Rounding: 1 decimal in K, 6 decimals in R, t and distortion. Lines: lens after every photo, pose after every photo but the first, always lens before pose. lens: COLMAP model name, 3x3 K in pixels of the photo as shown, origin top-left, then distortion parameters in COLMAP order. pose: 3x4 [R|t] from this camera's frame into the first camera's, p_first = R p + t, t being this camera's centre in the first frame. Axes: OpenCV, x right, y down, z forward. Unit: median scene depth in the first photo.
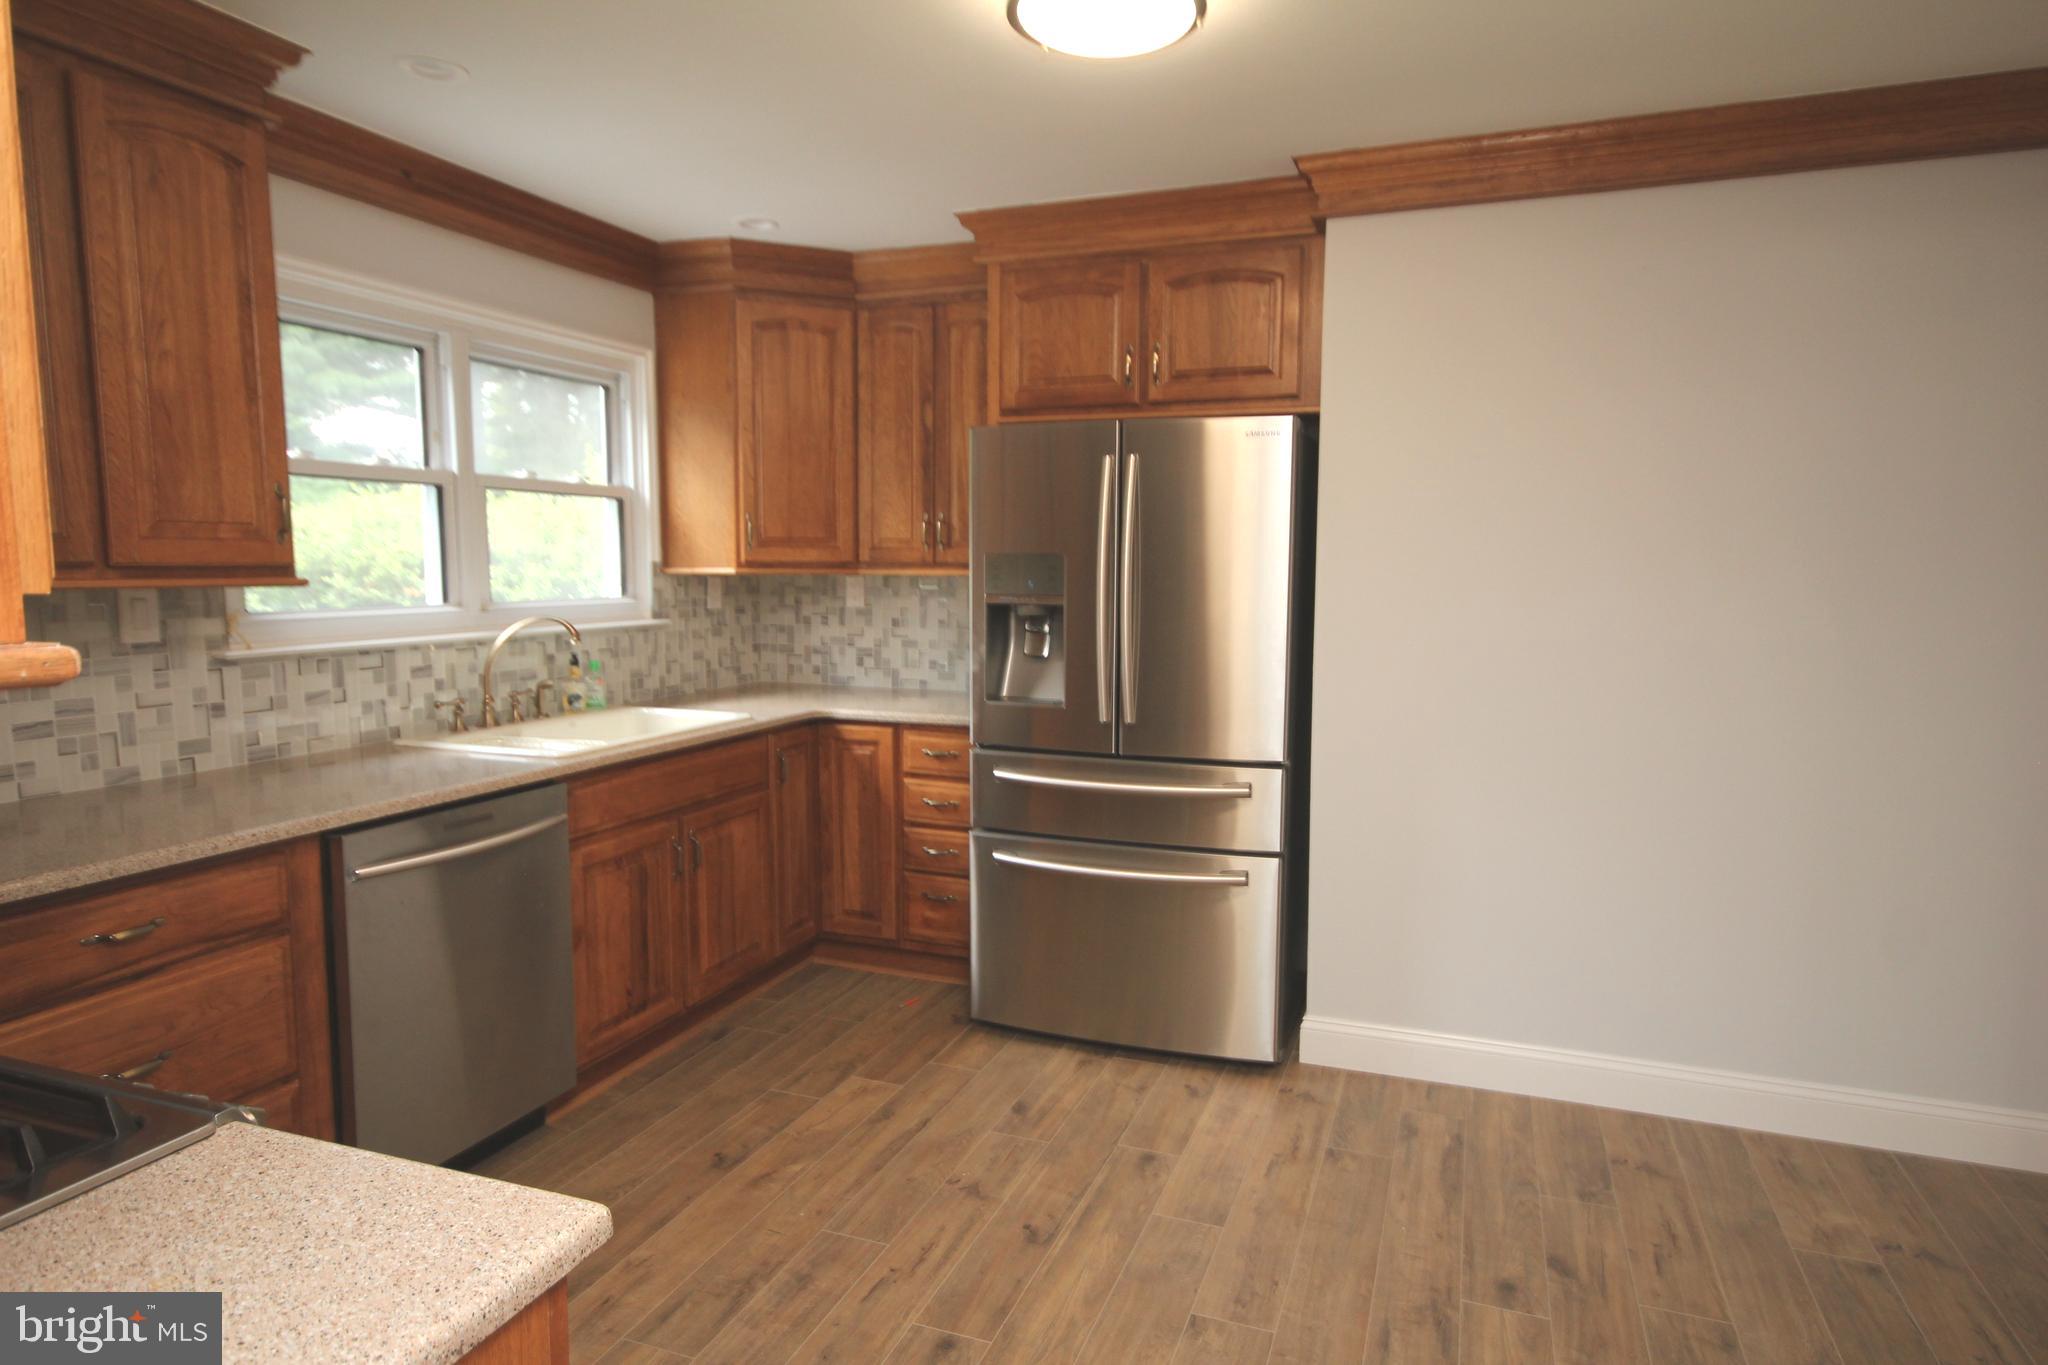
lens RADIAL K [[1247.3, 0, 1024.0], [0, 1247.3, 682.5], [0, 0, 1]] dist [-0.000926, 0.029354]
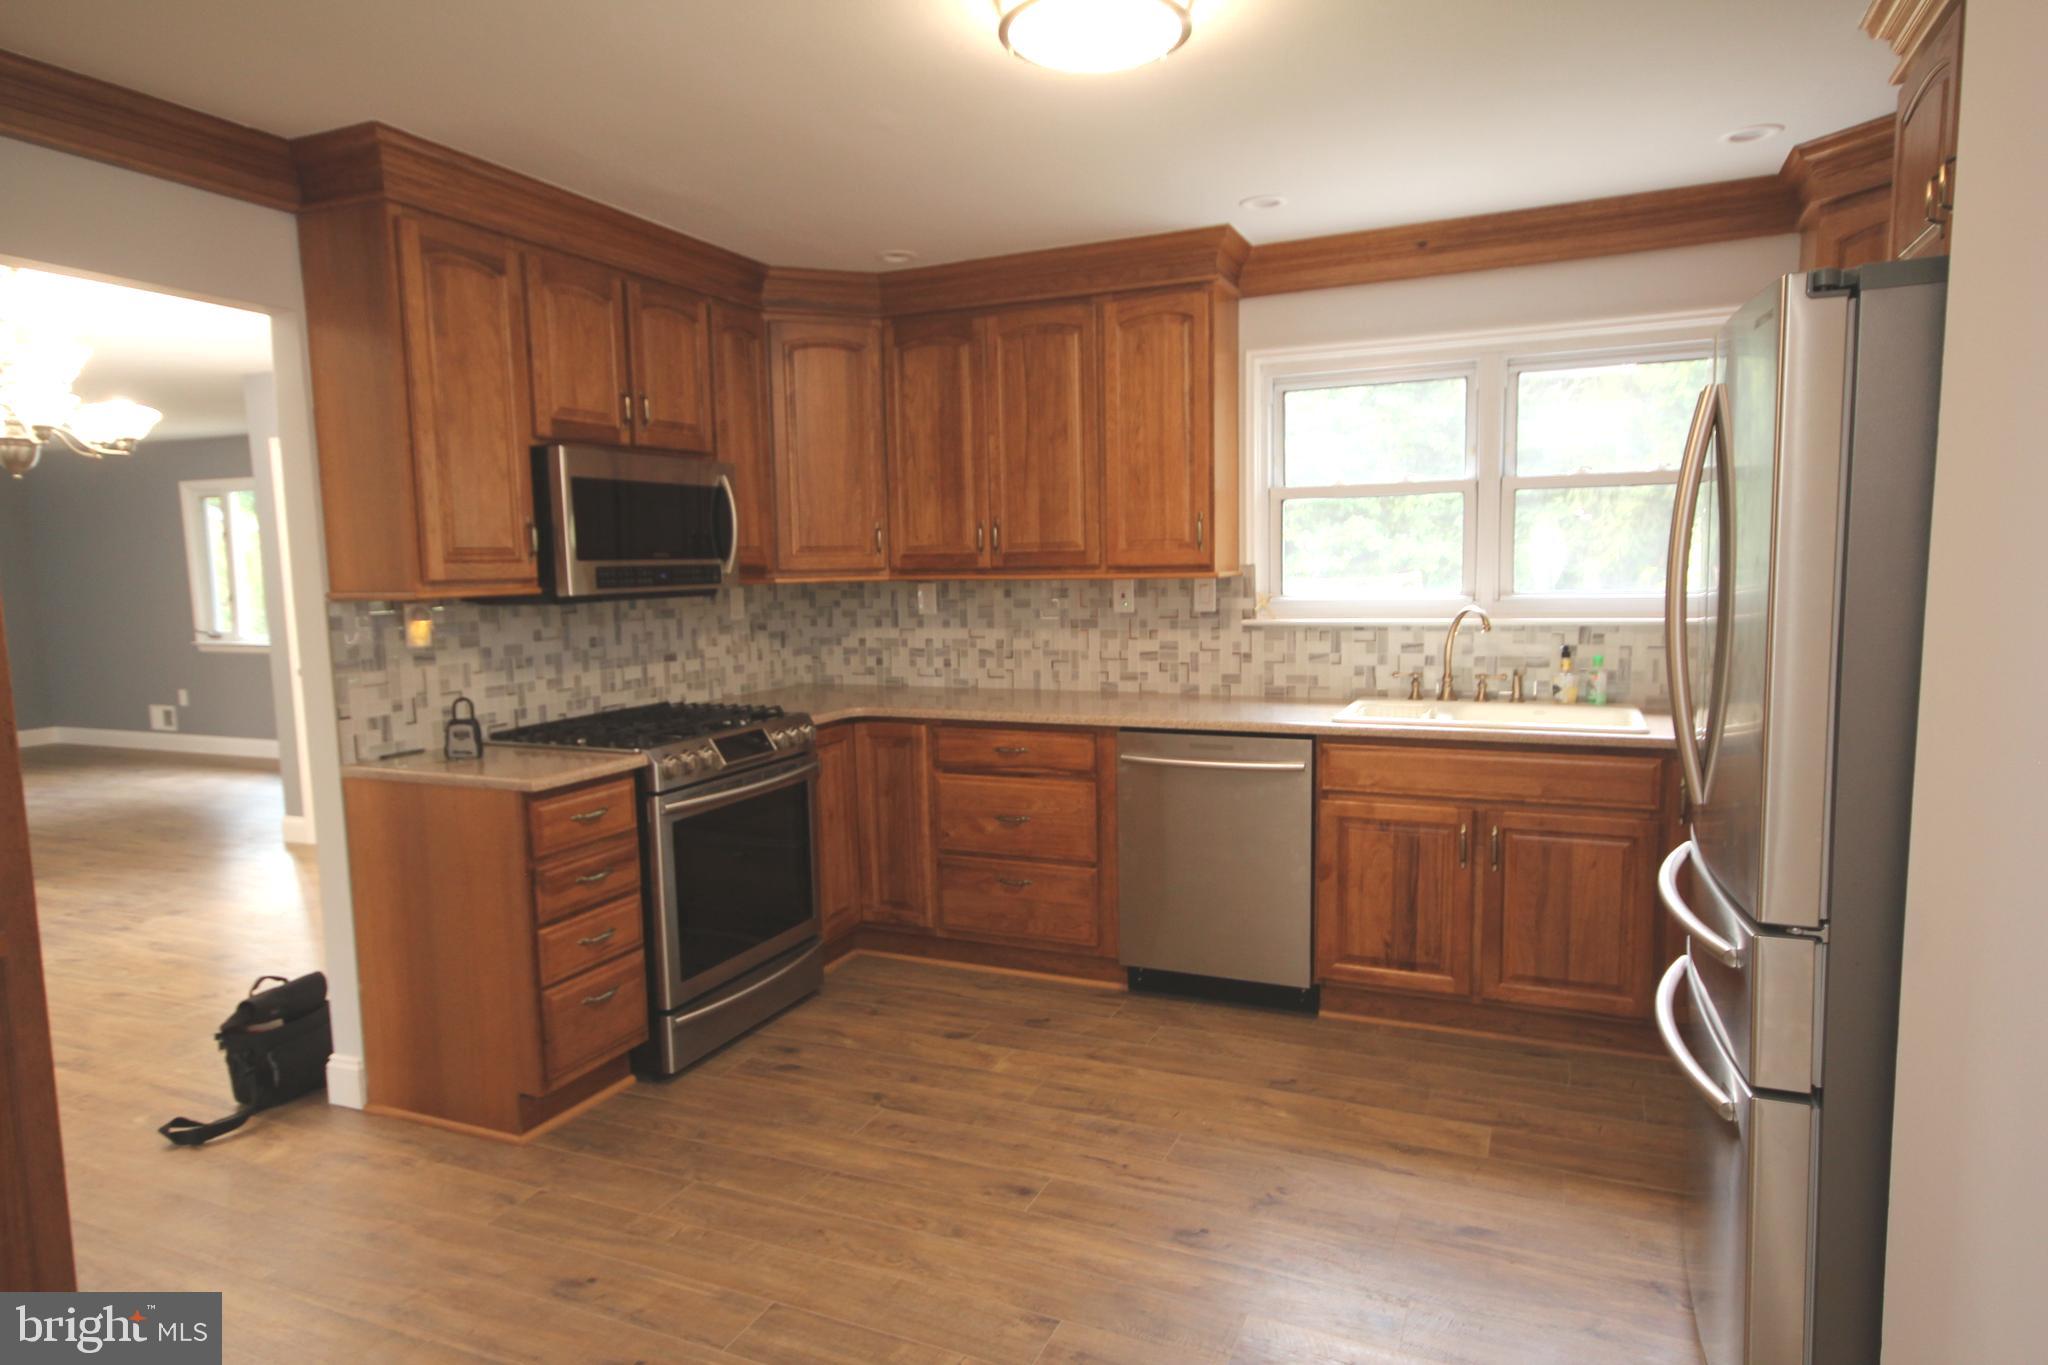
lens RADIAL K [[1247.3, 0, 1024.0], [0, 1247.3, 682.5], [0, 0, 1]] dist [-0.000926, 0.029354]
pose [[-0.093433, 0.094851, -0.991097, 0.921244], [-0.077782, 0.991714, 0.102242, -0.084282], [0.992583, 0.086642, -0.085281, 0.867183]]
